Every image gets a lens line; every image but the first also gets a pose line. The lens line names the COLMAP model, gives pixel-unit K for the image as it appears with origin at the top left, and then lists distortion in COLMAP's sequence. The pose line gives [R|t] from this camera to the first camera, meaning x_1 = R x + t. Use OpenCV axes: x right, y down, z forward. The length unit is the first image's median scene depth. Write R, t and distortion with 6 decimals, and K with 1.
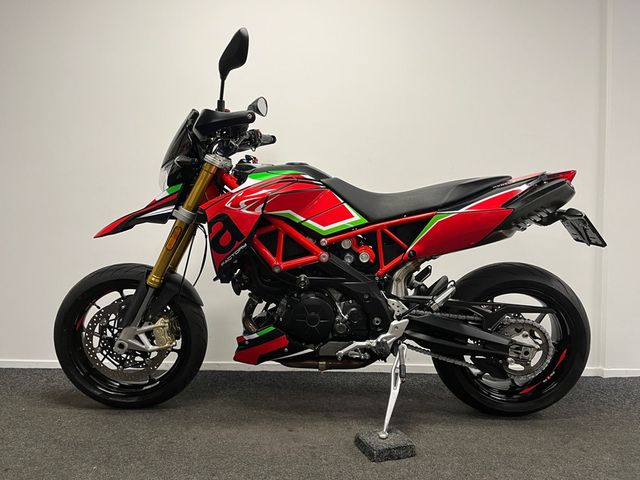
lens RADIAL K [[481.9, 0, 316.4], [0, 481.9, 241.1], [0, 0, 1]] dist [0.035864, -0.029380]
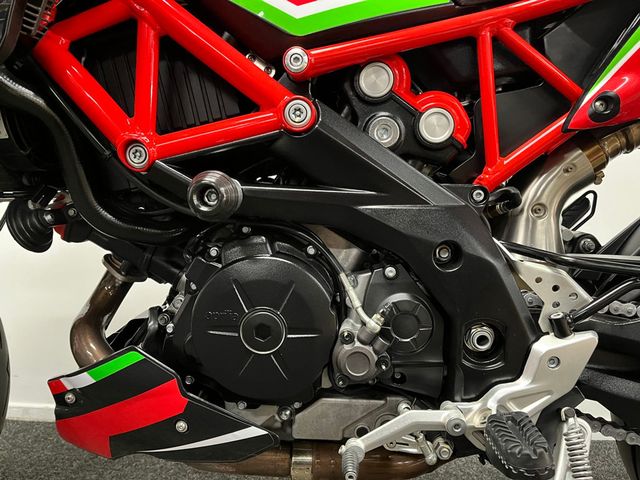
lens RADIAL K [[481.9, 0, 318.0], [0, 481.9, 241.7], [0, 0, 1]] dist [0.035864, -0.029380]
pose [[0.998377, -0.000788, -0.056937, 0.042680], [0.001097, 0.999985, 0.005394, 0.104106], [0.056932, -0.005448, 0.998363, 0.690417]]
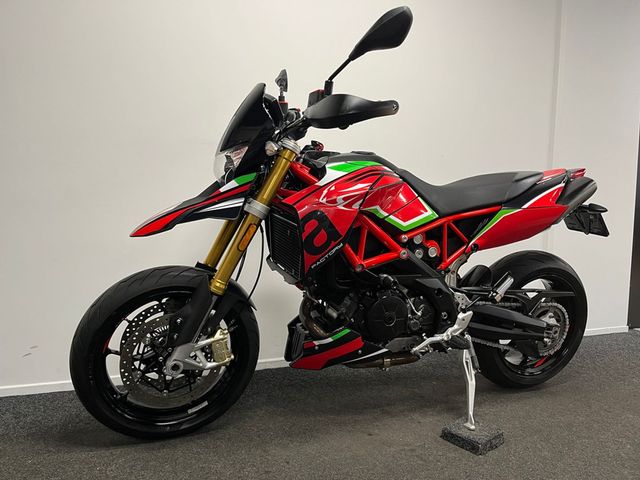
lens RADIAL K [[481.9, 0, 322.8], [0, 481.9, 240.2], [0, 0, 1]] dist [0.035864, -0.029380]
pose [[0.934392, -0.022345, 0.355545, -0.460878], [-0.002112, 0.997666, 0.068250, -0.057487], [-0.356241, -0.064523, 0.932164, 0.157282]]
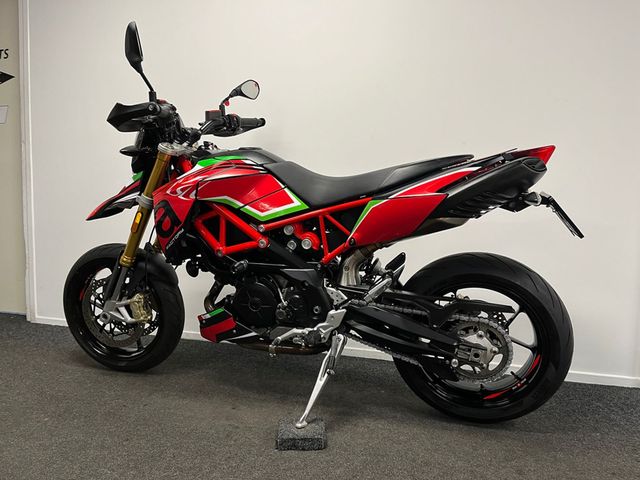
lens RADIAL K [[481.9, 0, 326.6], [0, 481.9, 243.5], [0, 0, 1]] dist [0.035864, -0.029380]
pose [[0.957149, 0.024406, -0.288564, 0.417339], [-0.005765, 0.997851, 0.065275, -0.030883], [0.289537, -0.060814, 0.955233, 0.081129]]
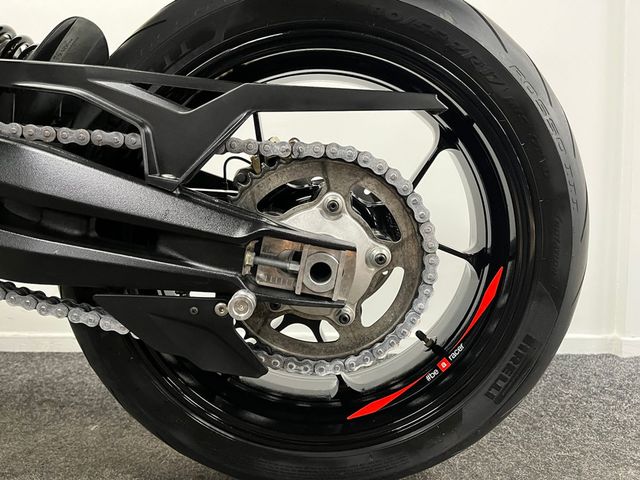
lens RADIAL K [[481.9, 0, 316.6], [0, 481.9, 243.3], [0, 0, 1]] dist [0.035864, -0.029380]
pose [[0.999792, -0.013722, -0.015087, 0.430956], [0.014479, 0.998579, 0.051287, 0.202426], [0.014361, -0.051495, 0.998570, 0.751567]]
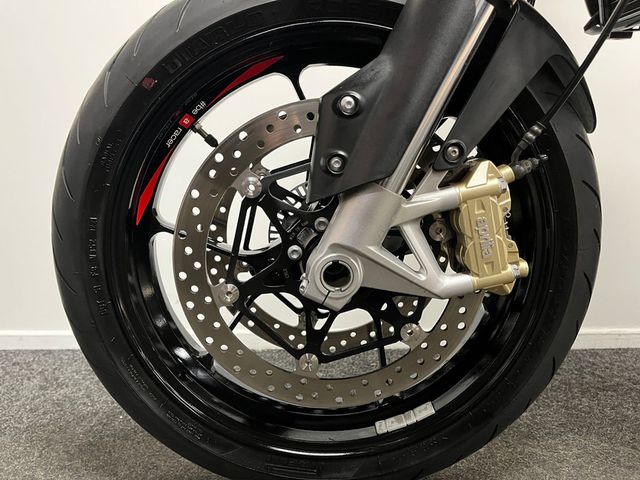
lens RADIAL K [[481.9, 0, 318.2], [0, 481.9, 237.7], [0, 0, 1]] dist [0.035864, -0.029380]
pose [[0.999921, -0.012405, -0.002105, -0.414730], [0.012517, 0.997717, 0.066365, 0.184818], [0.001277, -0.066386, 0.997793, 0.773844]]
